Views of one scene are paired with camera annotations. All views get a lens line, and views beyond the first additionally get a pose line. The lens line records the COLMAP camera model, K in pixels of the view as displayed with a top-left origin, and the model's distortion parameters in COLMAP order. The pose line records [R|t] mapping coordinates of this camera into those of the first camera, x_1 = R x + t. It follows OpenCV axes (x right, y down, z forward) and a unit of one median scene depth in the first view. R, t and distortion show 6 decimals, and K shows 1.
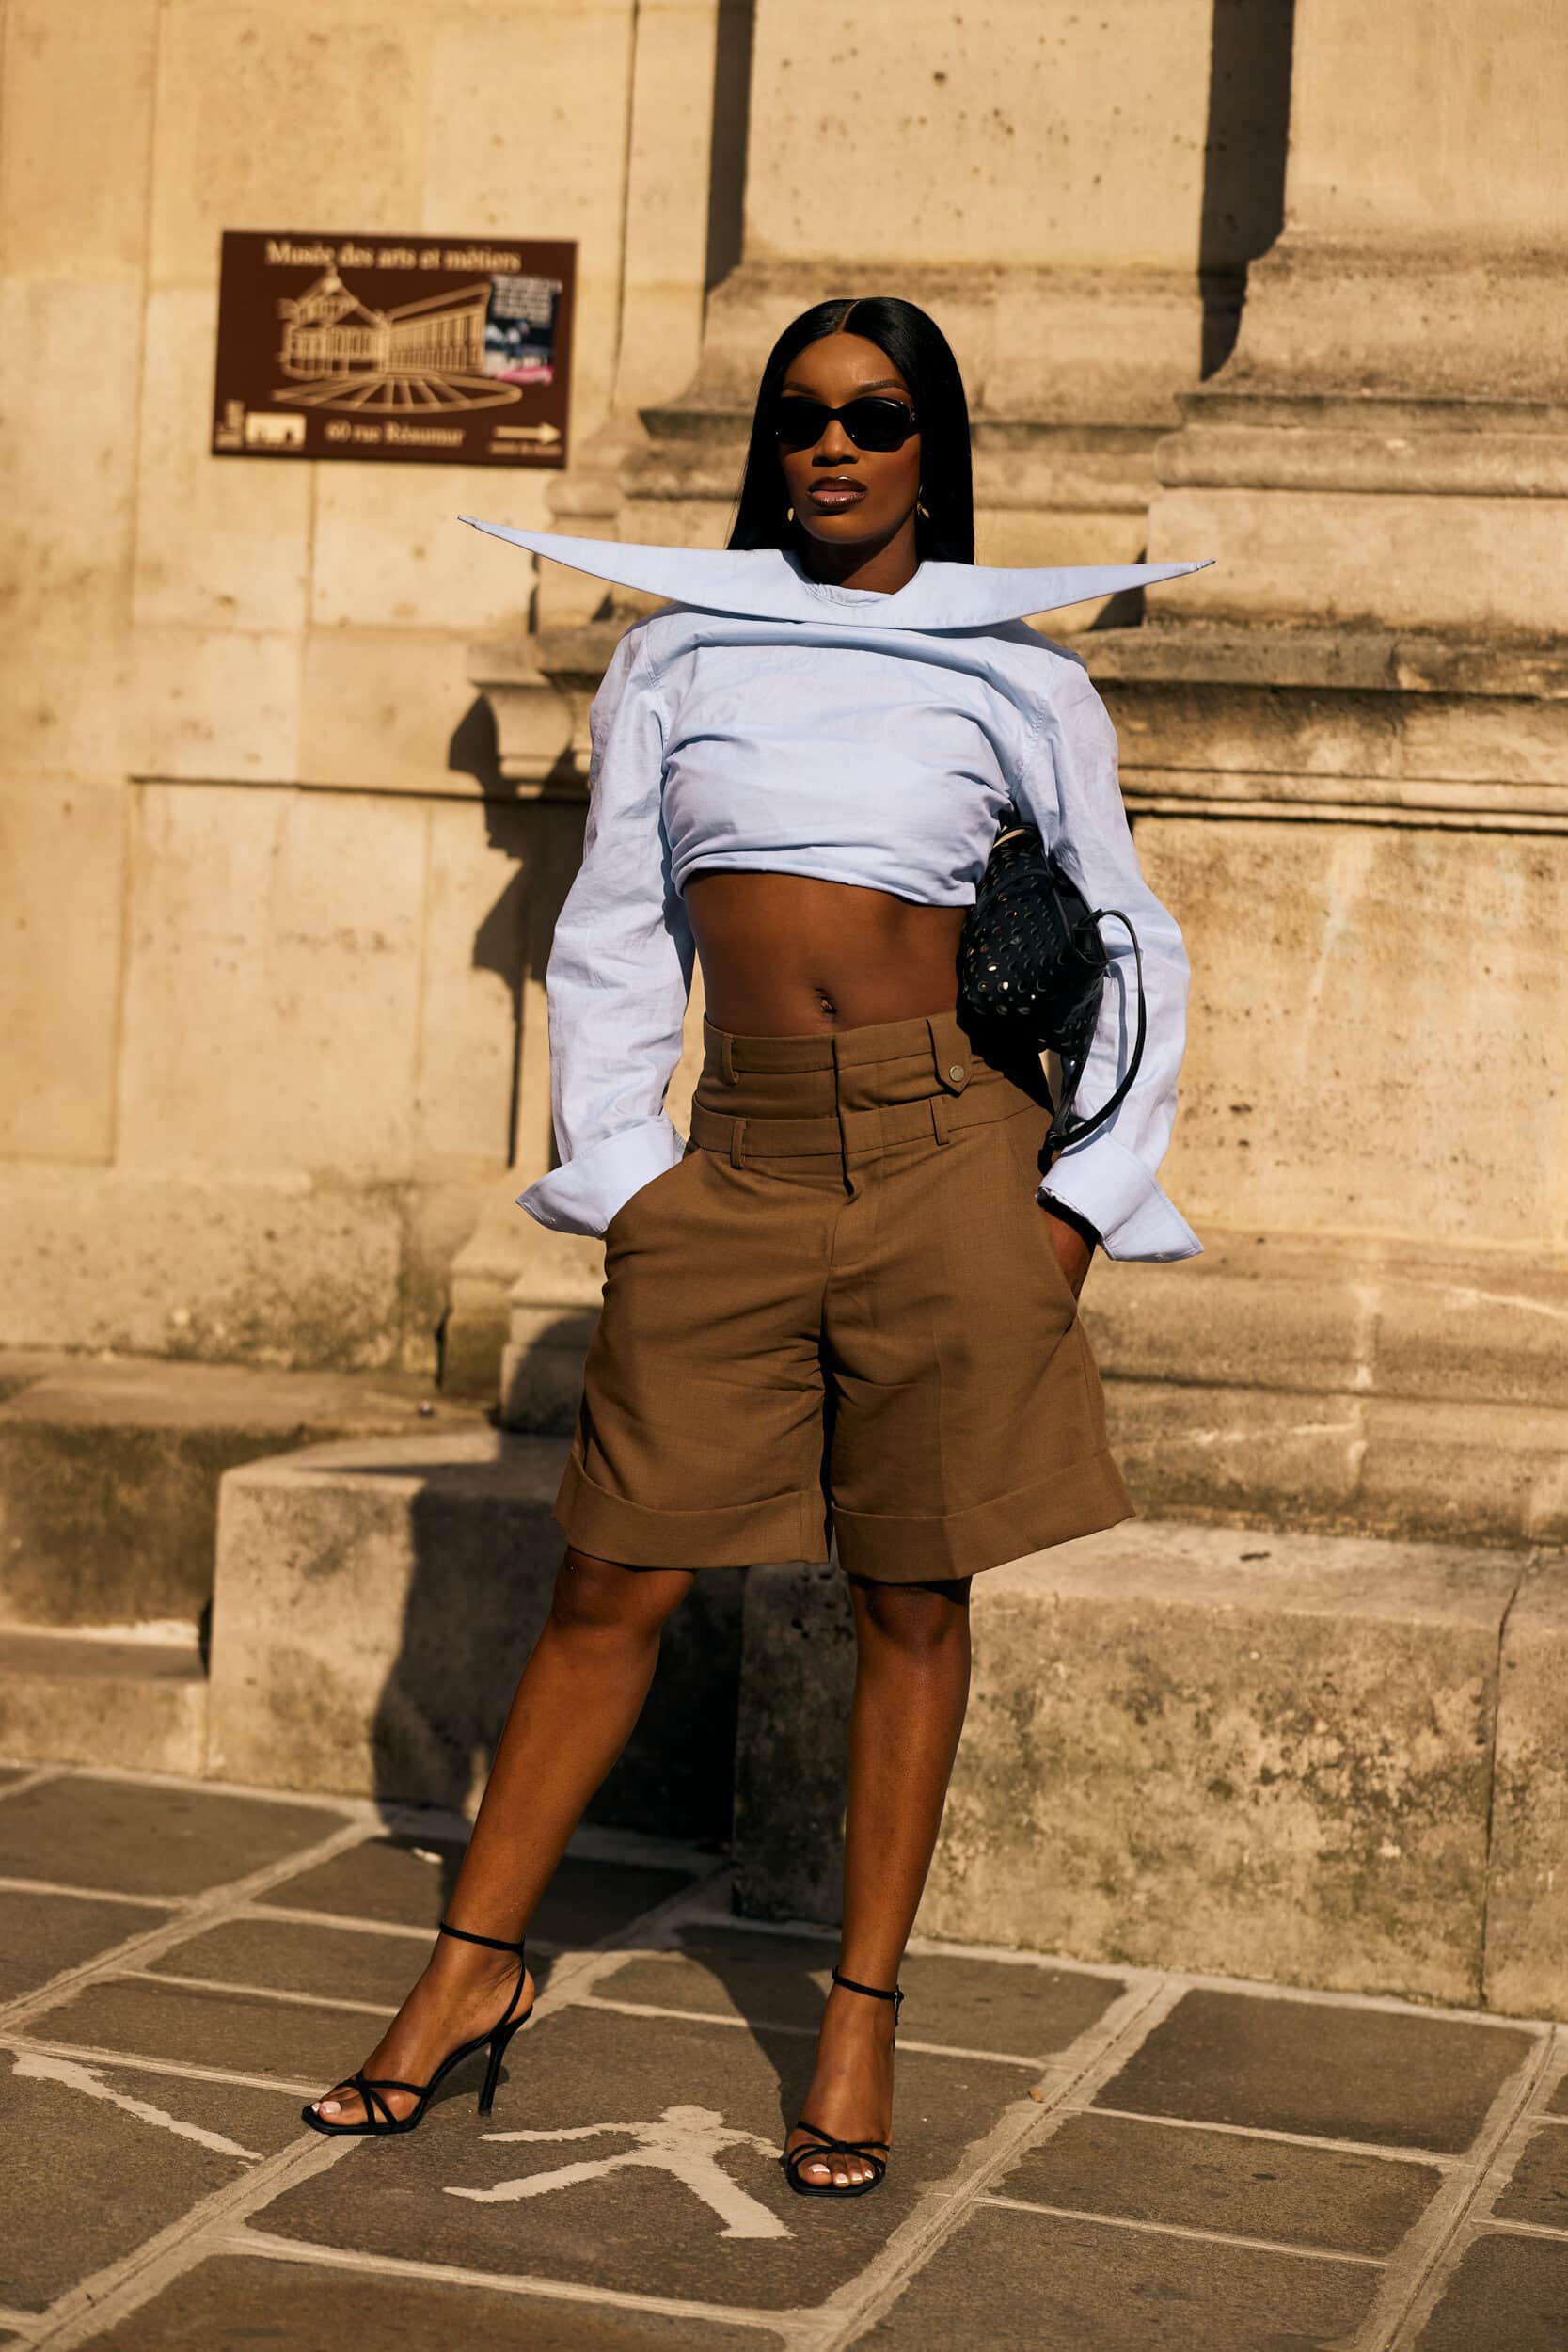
lens RADIAL K [[5777.6, 0, 779.5], [0, 5777.6, 1171.4], [0, 0, 1]] dist [0.019107, 0.000000]
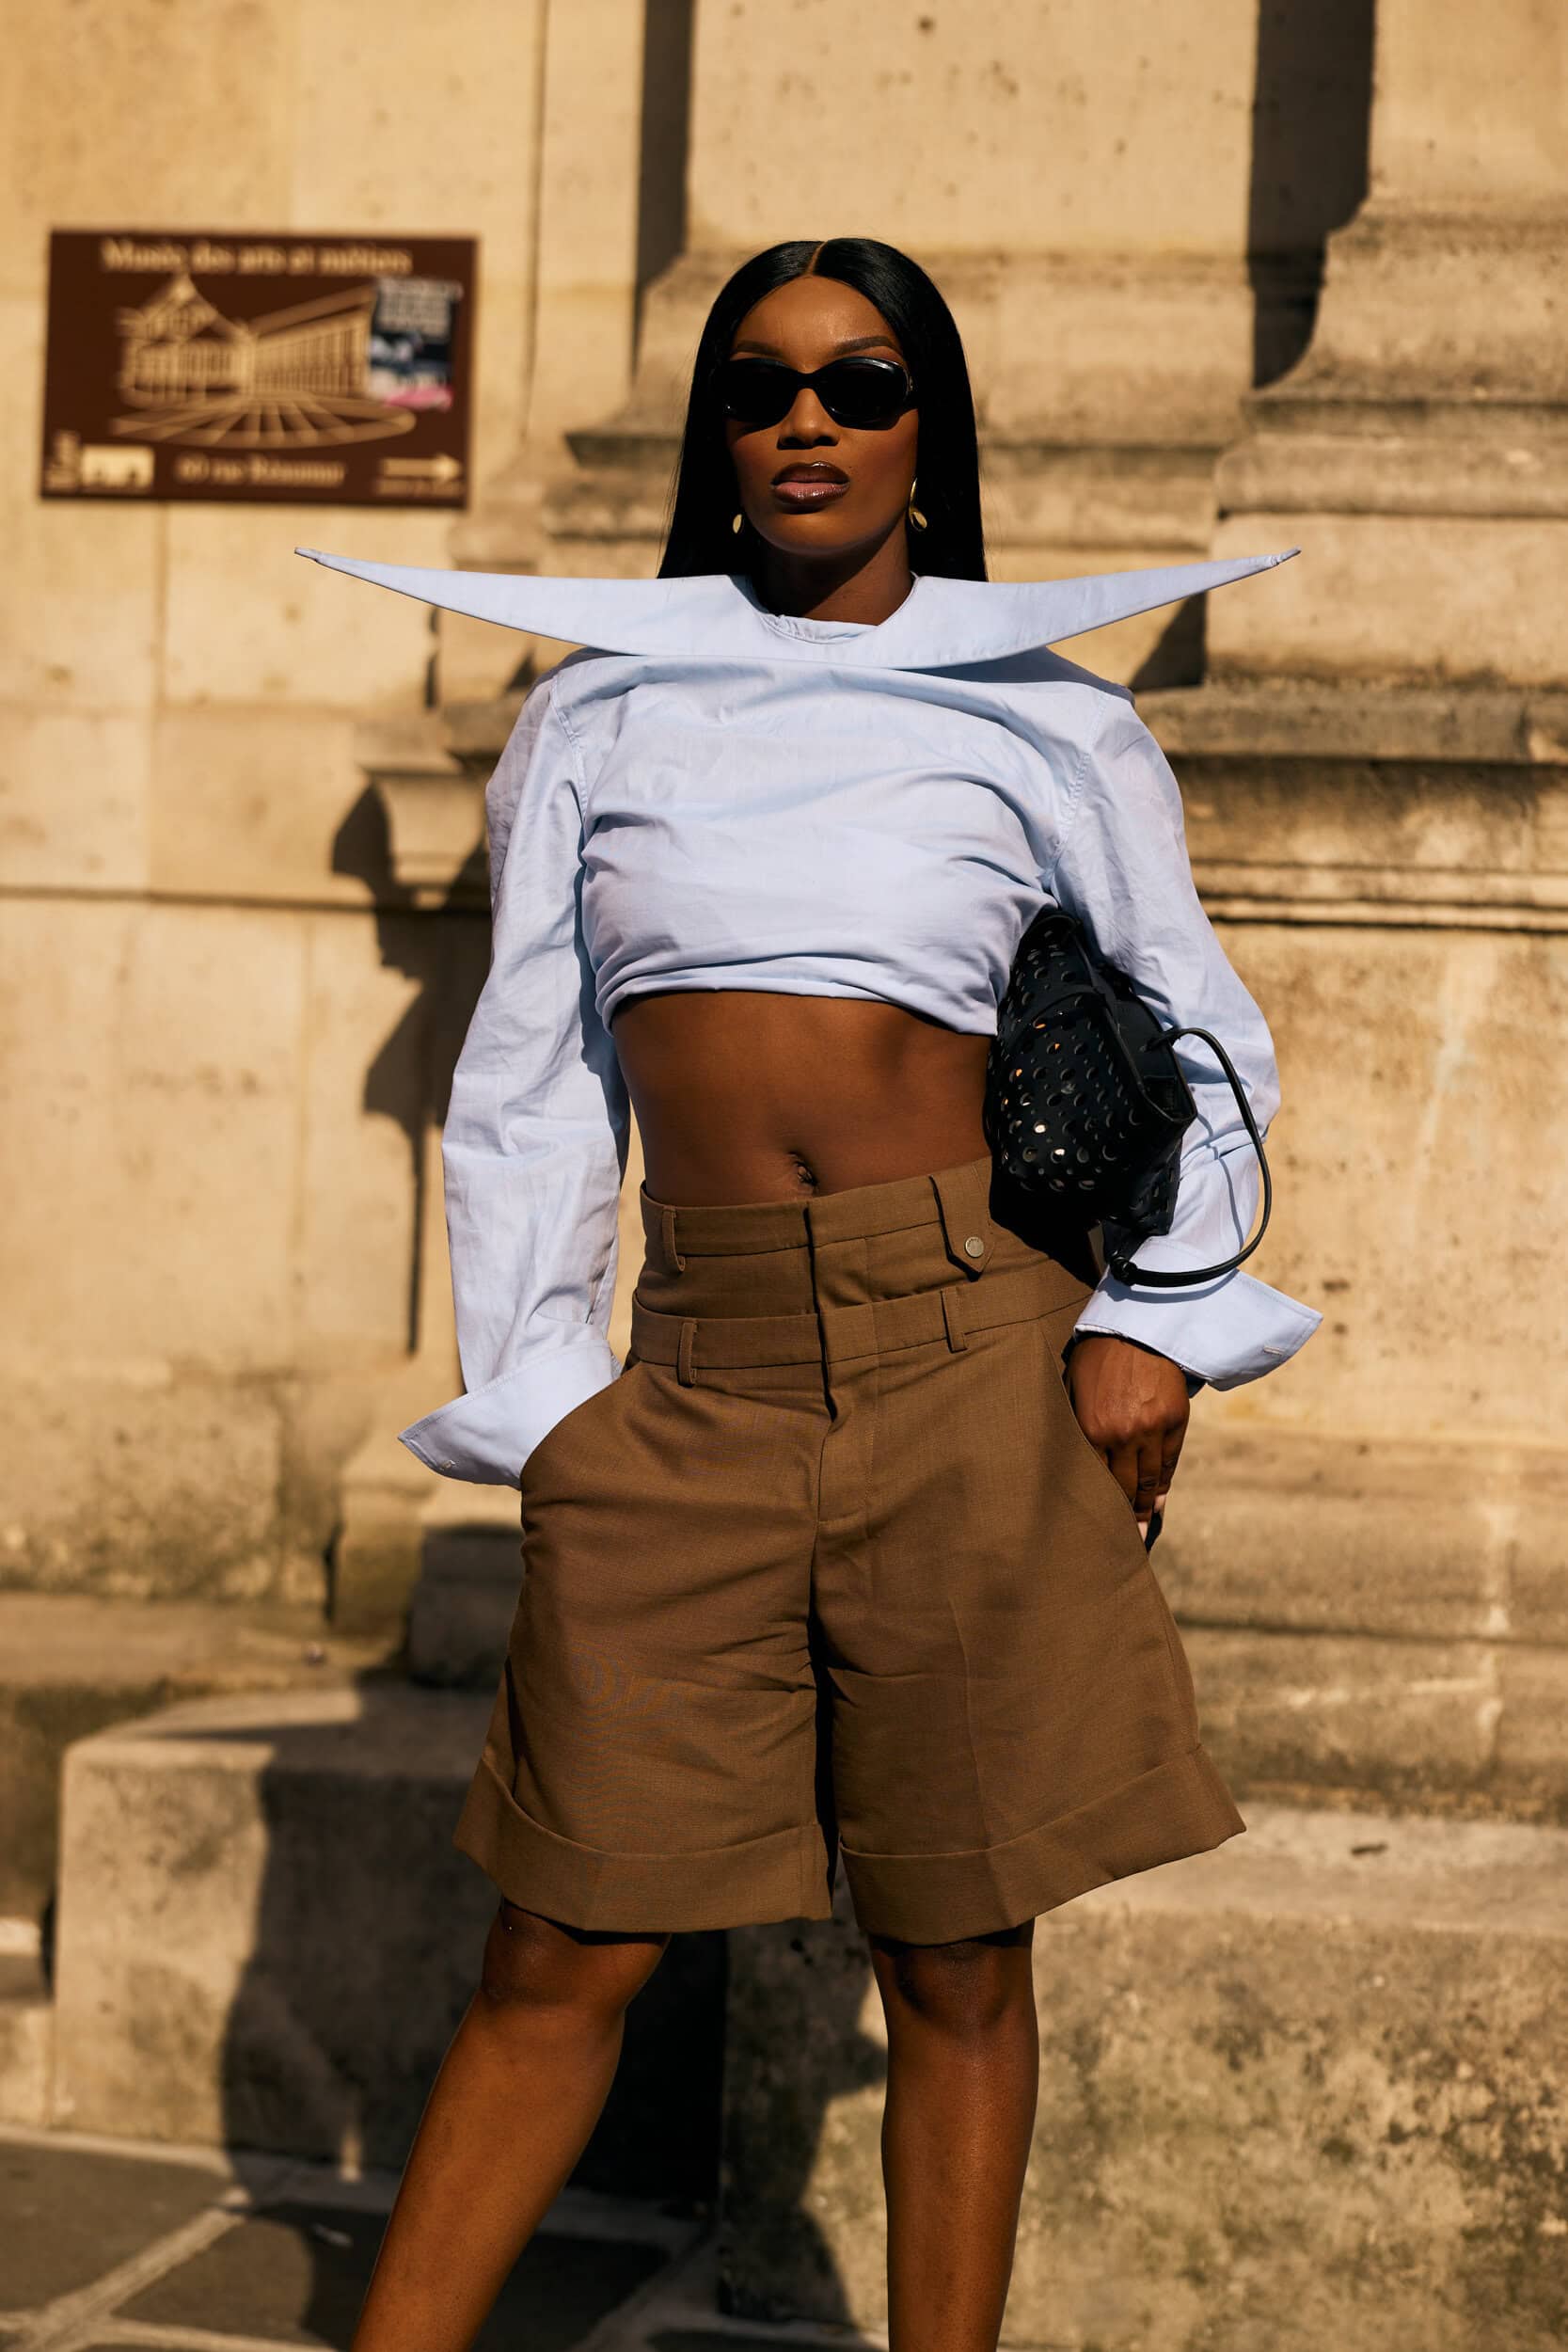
lens RADIAL K [[5777.6, 0, 788.3], [0, 5777.6, 1181.6], [0, 0, 1]] dist [0.019107, 0.000000]
pose [[0.999471, -0.012380, 0.030083, -0.019908], [0.012835, 0.999805, -0.014988, -0.014072], [-0.029891, 0.015366, 0.999435, 0.197263]]
